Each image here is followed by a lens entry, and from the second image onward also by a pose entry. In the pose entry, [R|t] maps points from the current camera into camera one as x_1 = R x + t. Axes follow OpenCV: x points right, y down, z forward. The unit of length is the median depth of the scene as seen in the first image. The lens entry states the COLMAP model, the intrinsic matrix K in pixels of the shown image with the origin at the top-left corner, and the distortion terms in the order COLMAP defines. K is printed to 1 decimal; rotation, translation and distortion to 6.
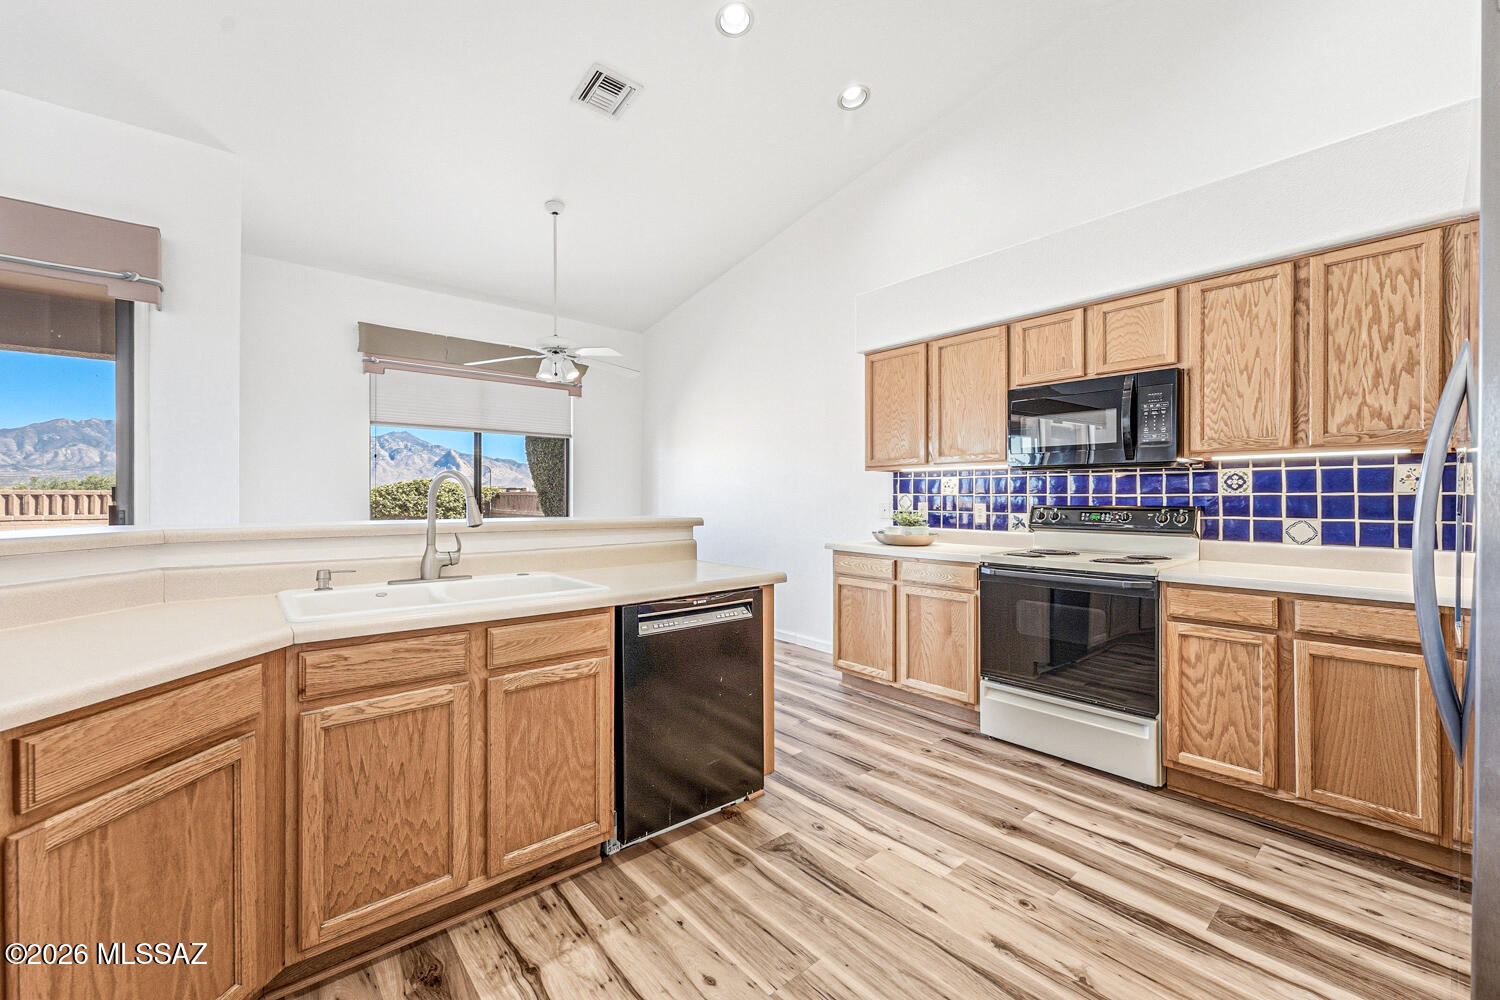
lens RADIAL K [[609.0, 0, 739.6], [0, 609.0, 494.6], [0, 0, 1]] dist [0.003267, 0.000206]
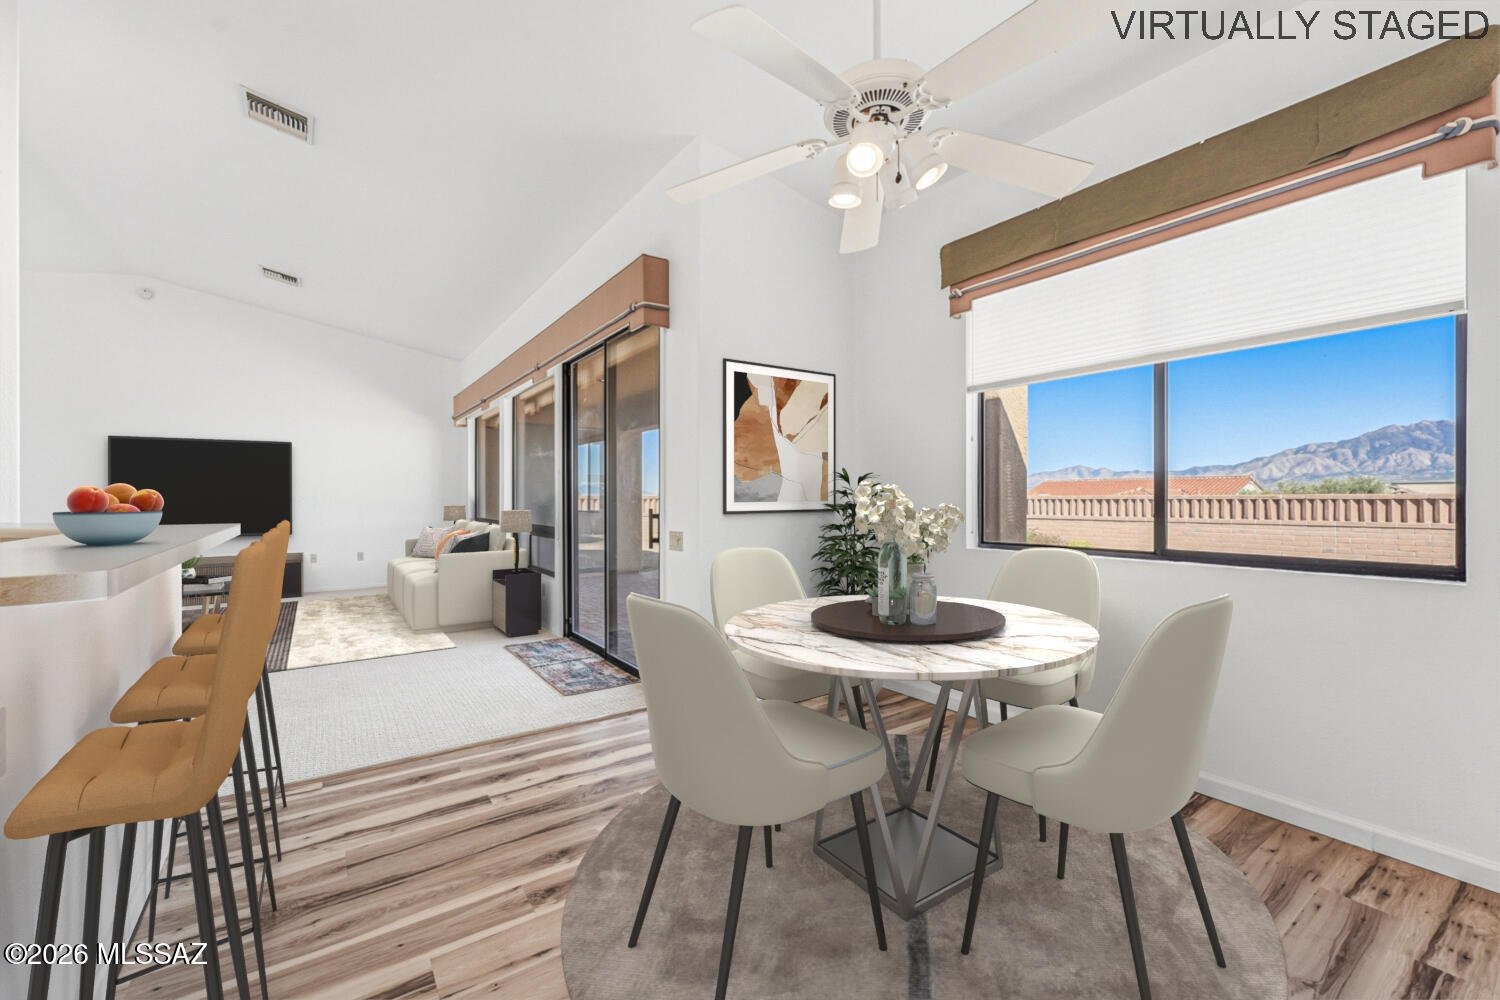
lens RADIAL K [[611.6, 0, 744.2], [0, 611.6, 496.8], [0, 0, 1]] dist [-0.001489, -0.000266]
pose [[-0.084240, -0.005832, -0.996428, 0.207868], [0.002130, 0.999980, -0.006033, 0.005444], [0.996443, -0.002630, -0.084226, 2.310159]]
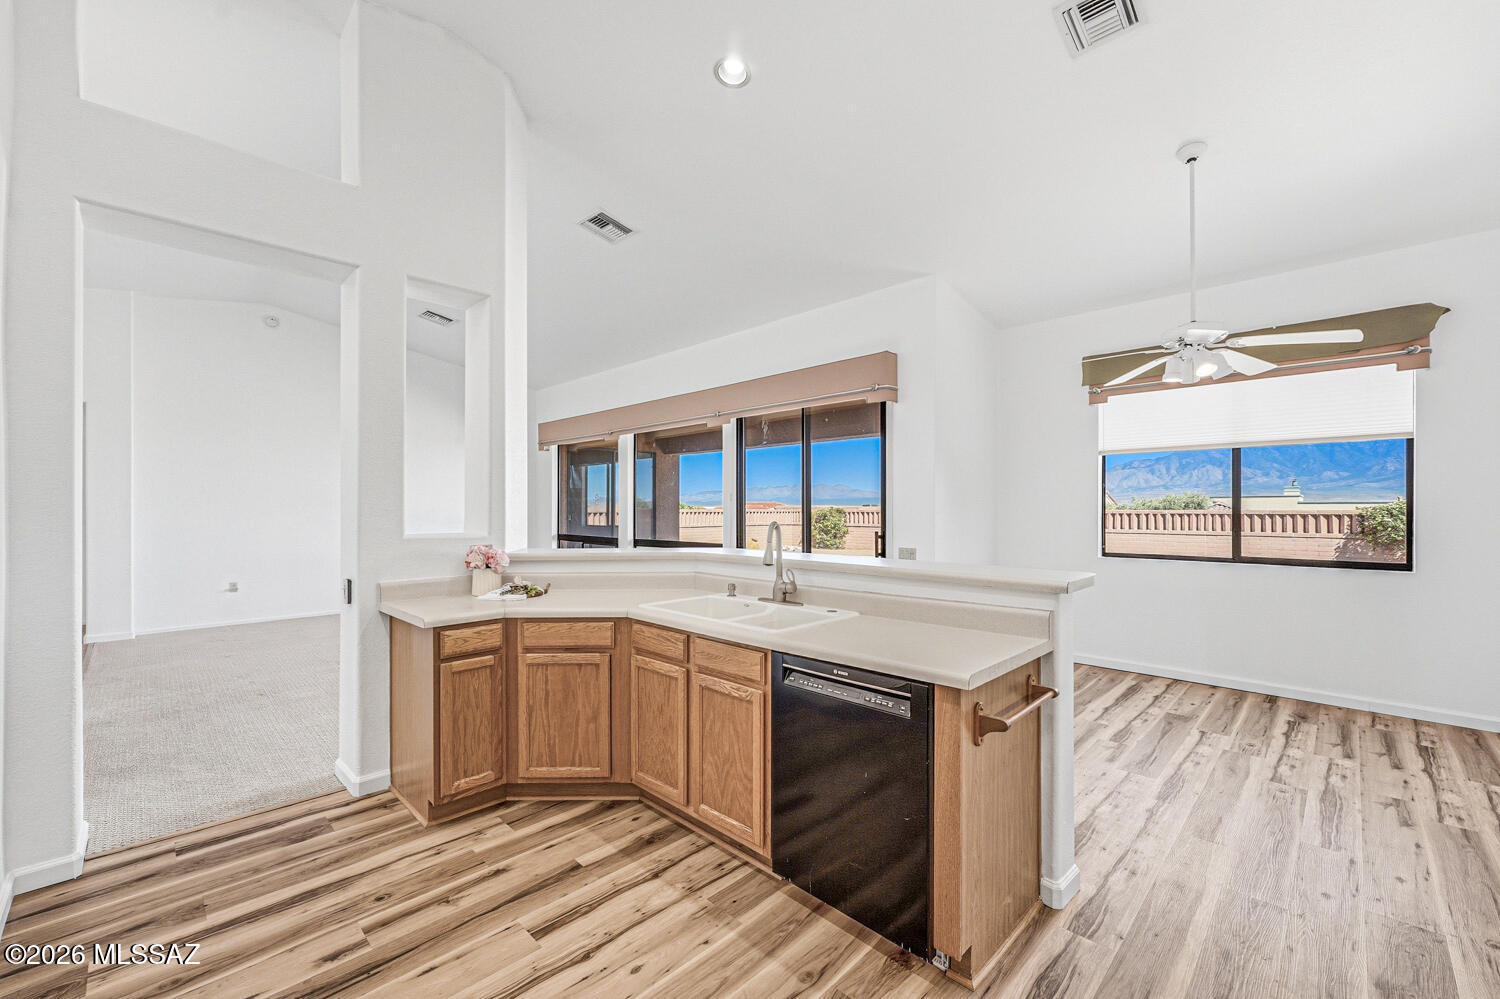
lens RADIAL K [[608.6, 0, 746.1], [0, 608.6, 505.3], [0, 0, 1]] dist [0.000908, 0.000208]
pose [[0.096493, -0.006824, -0.995310, 0.957967], [0.002570, 0.999975, -0.006606, -0.075224], [0.995330, -0.001921, 0.096508, 0.918509]]
